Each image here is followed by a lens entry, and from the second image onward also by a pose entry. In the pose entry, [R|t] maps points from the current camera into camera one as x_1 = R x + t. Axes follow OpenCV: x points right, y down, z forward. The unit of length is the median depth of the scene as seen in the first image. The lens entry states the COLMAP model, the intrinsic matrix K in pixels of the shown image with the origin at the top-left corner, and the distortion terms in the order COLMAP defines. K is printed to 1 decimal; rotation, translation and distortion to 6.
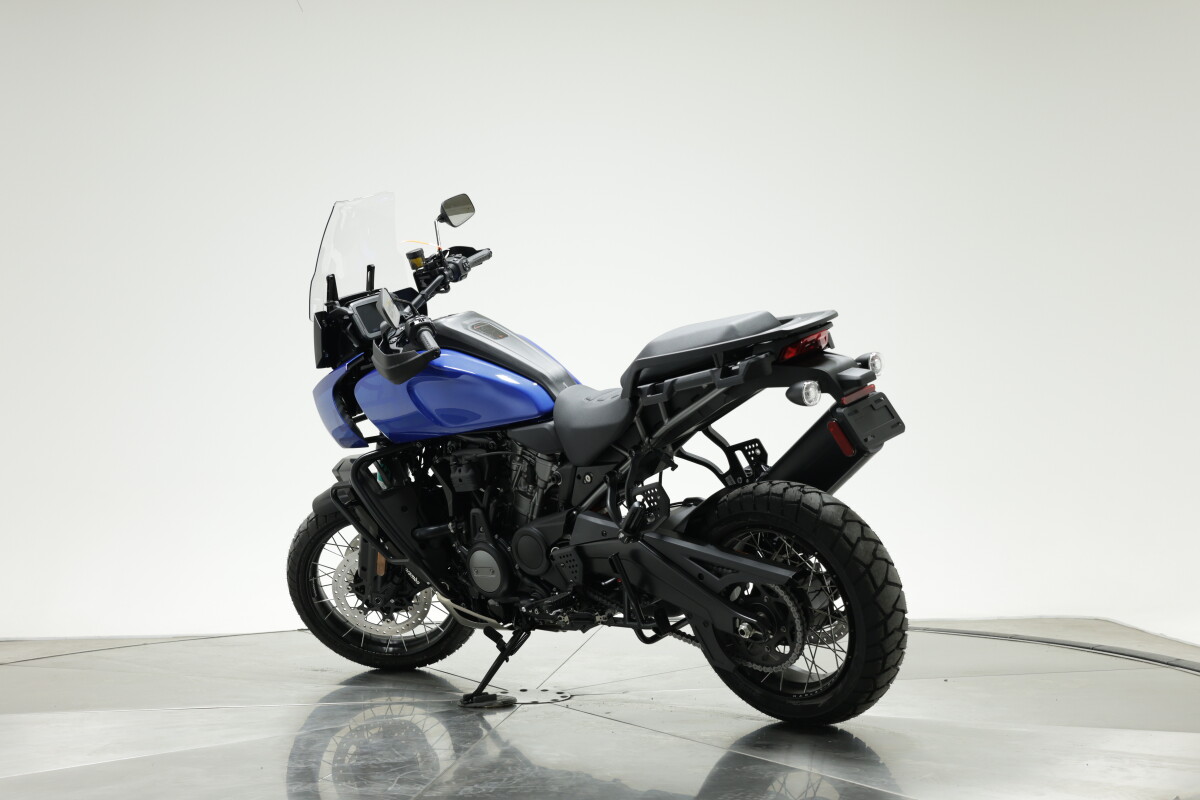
lens RADIAL K [[1636.3, 0, 600.0], [0, 1636.3, 400.0], [0, 0, 1]] dist [-0.007543, -0.039505]
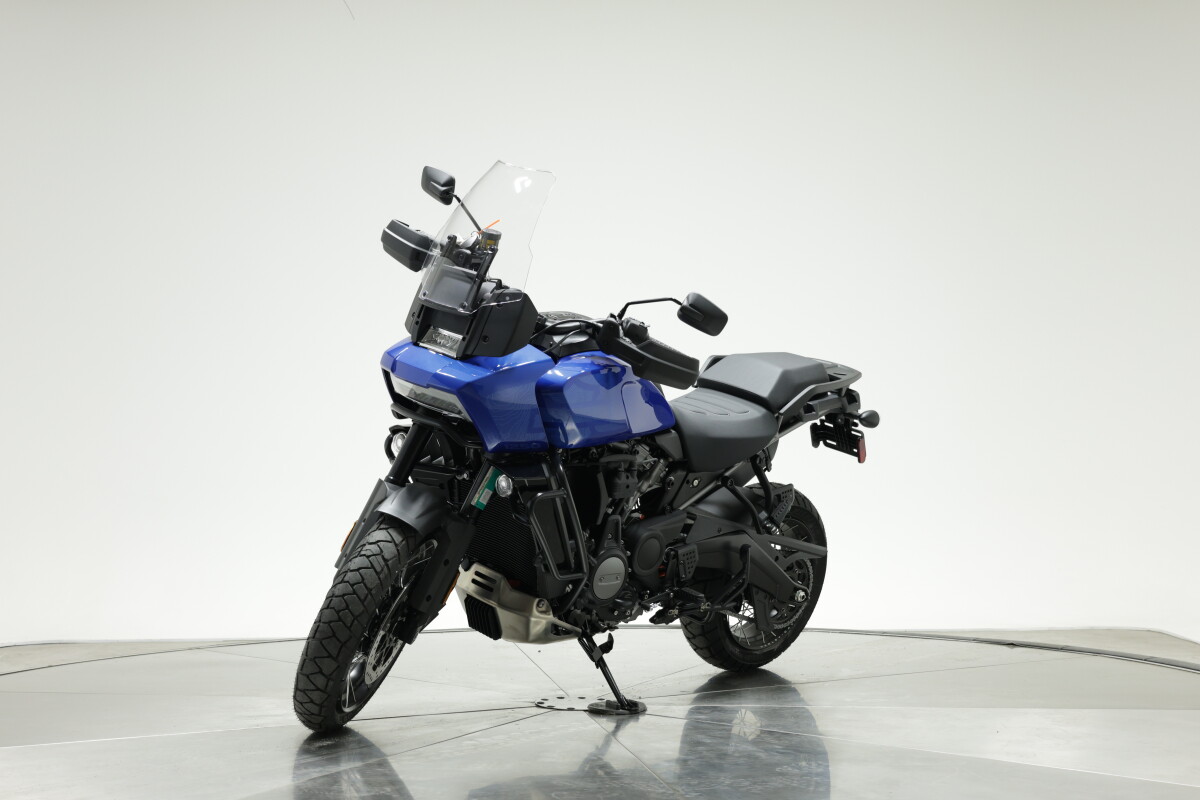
lens RADIAL K [[1636.3, 0, 600.0], [0, 1636.3, 400.0], [0, 0, 1]] dist [-0.007543, -0.039505]
pose [[0.028725, 0.045974, 0.998530, -1.099048], [-0.028340, 0.998578, -0.045161, 0.042763], [-0.999186, -0.027001, 0.029987, 1.006493]]
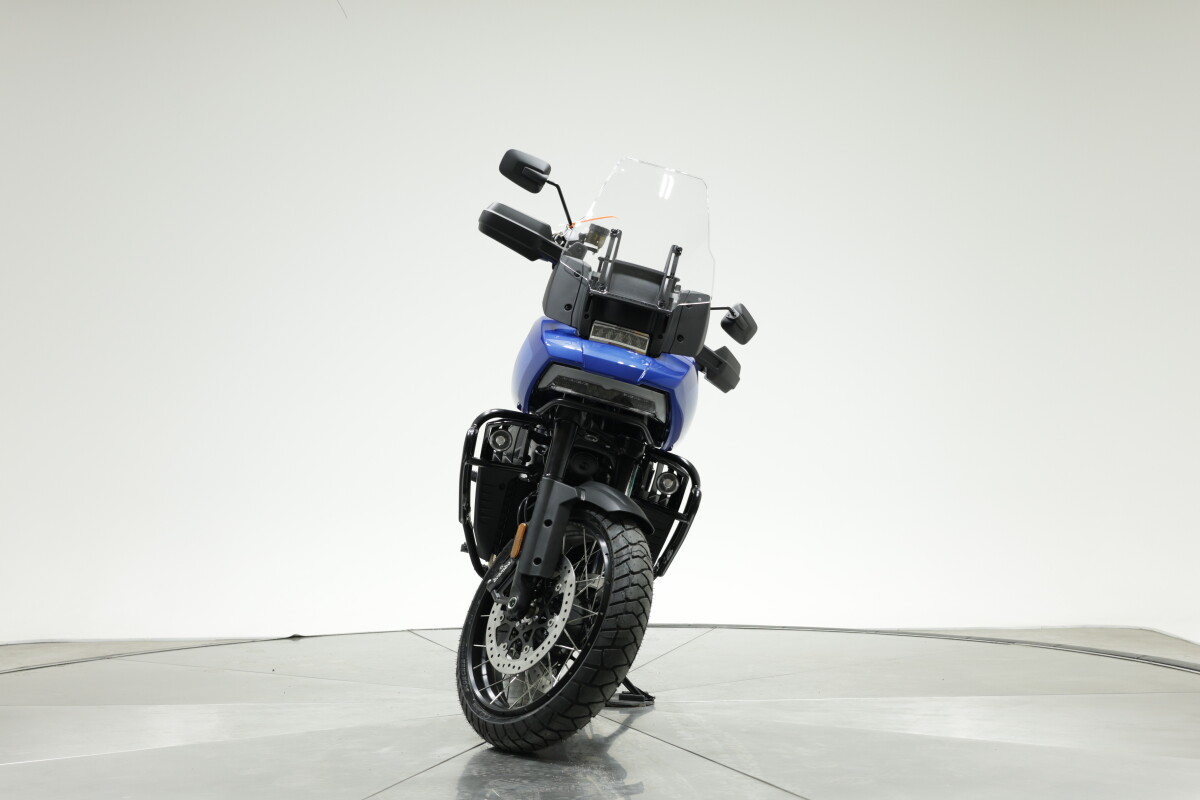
lens RADIAL K [[1636.3, 0, 600.0], [0, 1636.3, 400.0], [0, 0, 1]] dist [-0.007543, -0.039505]
pose [[-0.705932, 0.039142, 0.707197, -0.806281], [-0.010904, 0.997753, -0.066108, 0.065634], [-0.708195, -0.054379, -0.703919, 1.779407]]
